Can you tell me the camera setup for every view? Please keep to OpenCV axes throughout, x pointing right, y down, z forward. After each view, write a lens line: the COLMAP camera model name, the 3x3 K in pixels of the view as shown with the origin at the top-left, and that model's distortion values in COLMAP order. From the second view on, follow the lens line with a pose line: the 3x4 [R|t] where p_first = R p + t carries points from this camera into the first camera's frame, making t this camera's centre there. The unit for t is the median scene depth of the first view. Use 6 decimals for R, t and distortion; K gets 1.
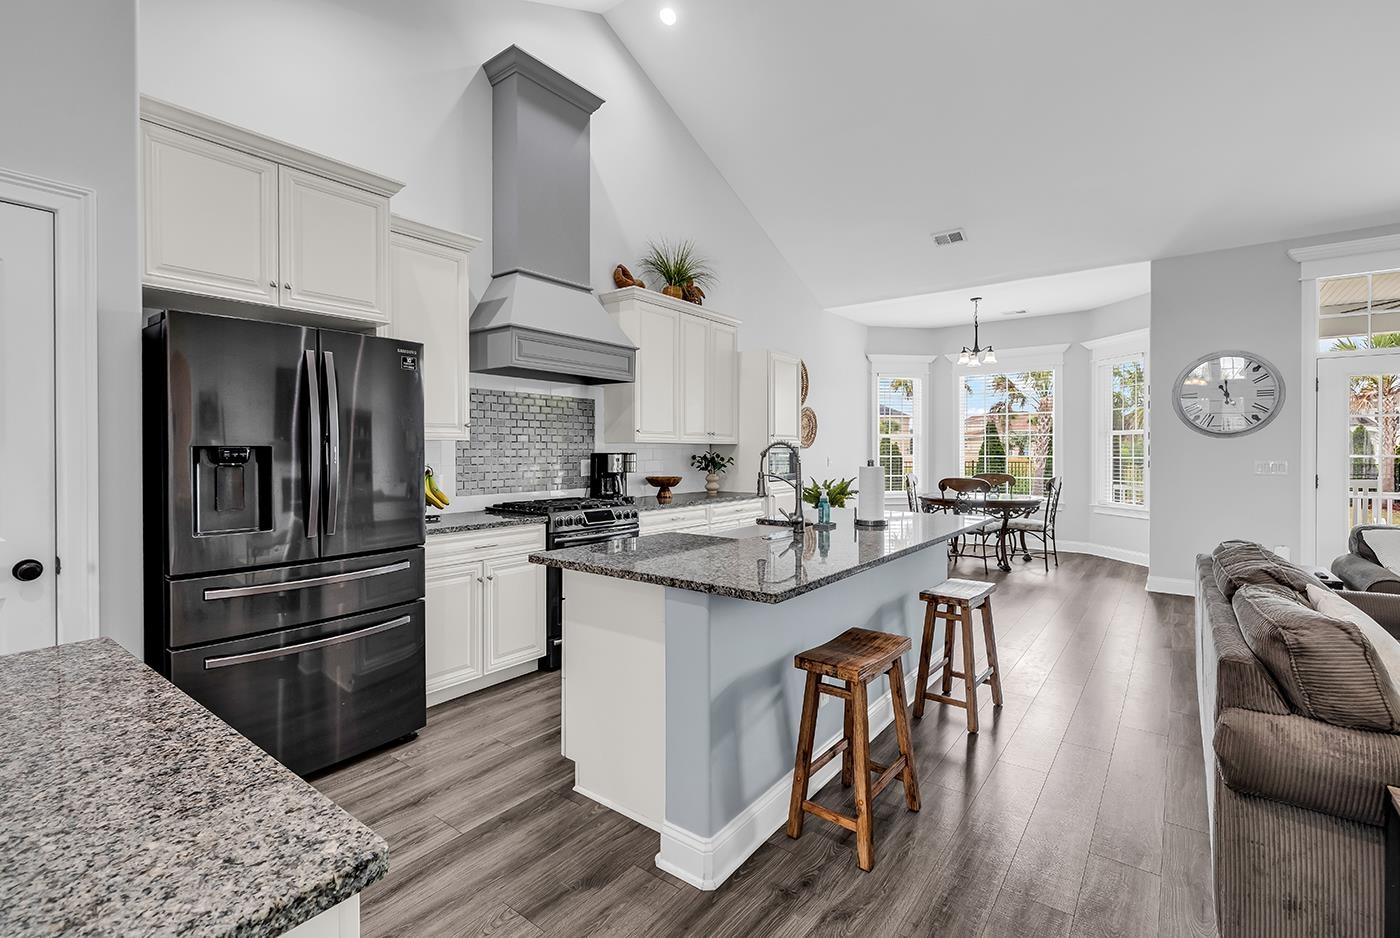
lens RADIAL K [[636.8, 0, 701.7], [0, 636.8, 459.2], [0, 0, 1]] dist [0.001325, 0.000052]
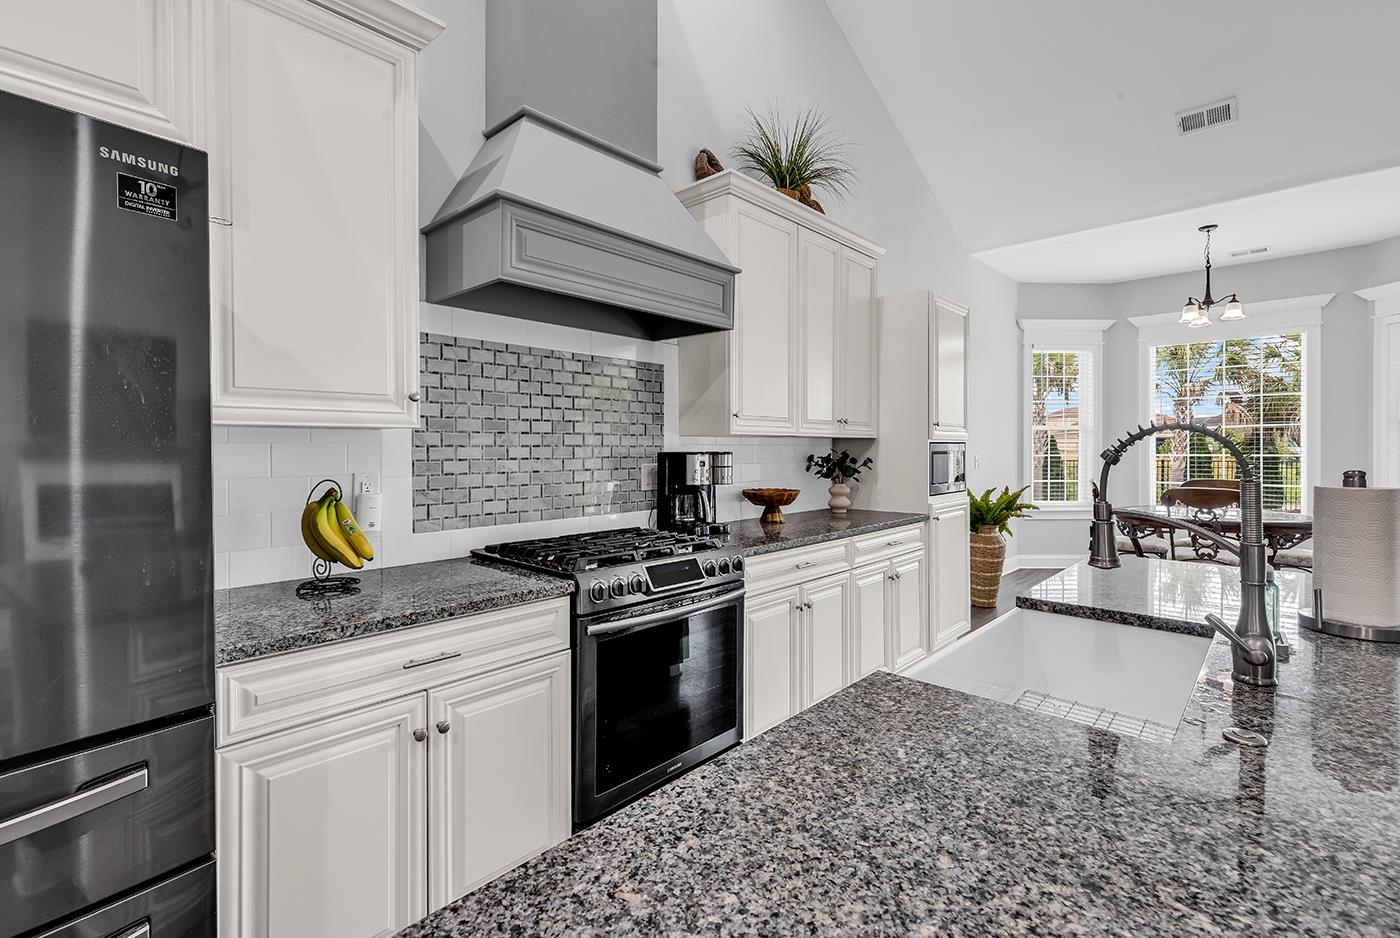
lens RADIAL K [[650.3, 0, 702.1], [0, 650.3, 446.2], [0, 0, 1]] dist [0.001591, 0.000163]
pose [[0.995129, -0.002200, -0.098555, -0.071356], [0.000555, 0.999860, -0.016717, -0.005116], [0.098578, 0.016581, 0.994991, 0.388868]]
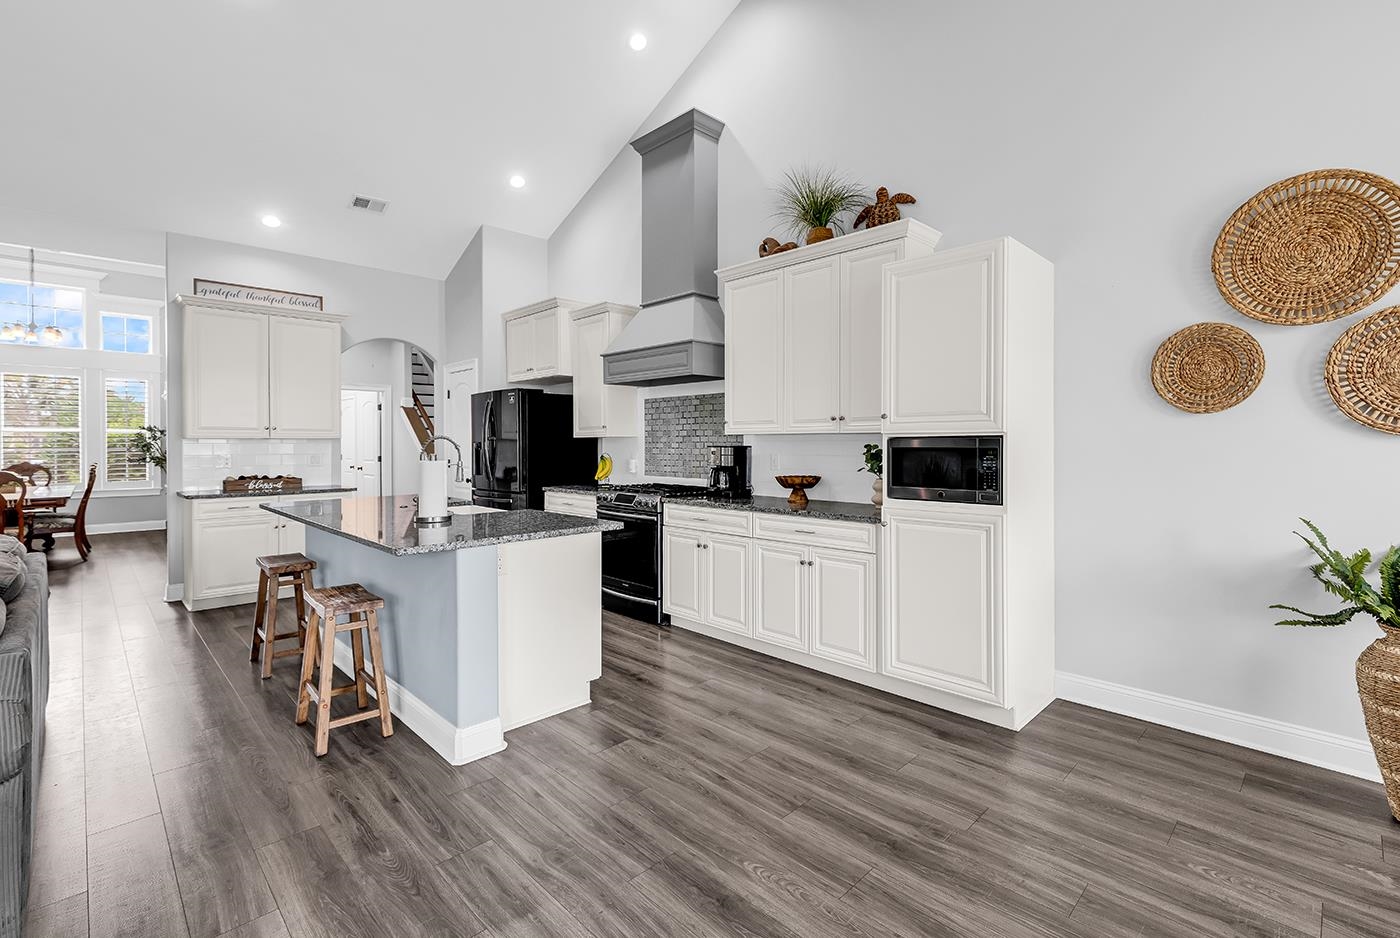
lens RADIAL K [[650.3, 0, 702.1], [0, 650.3, 446.2], [0, 0, 1]] dist [0.001591, 0.000163]
pose [[-0.163675, 0.002244, -0.986512, 0.842815], [-0.011249, 0.999928, 0.004141, -0.012557], [0.986450, 0.011775, -0.163638, 1.116831]]
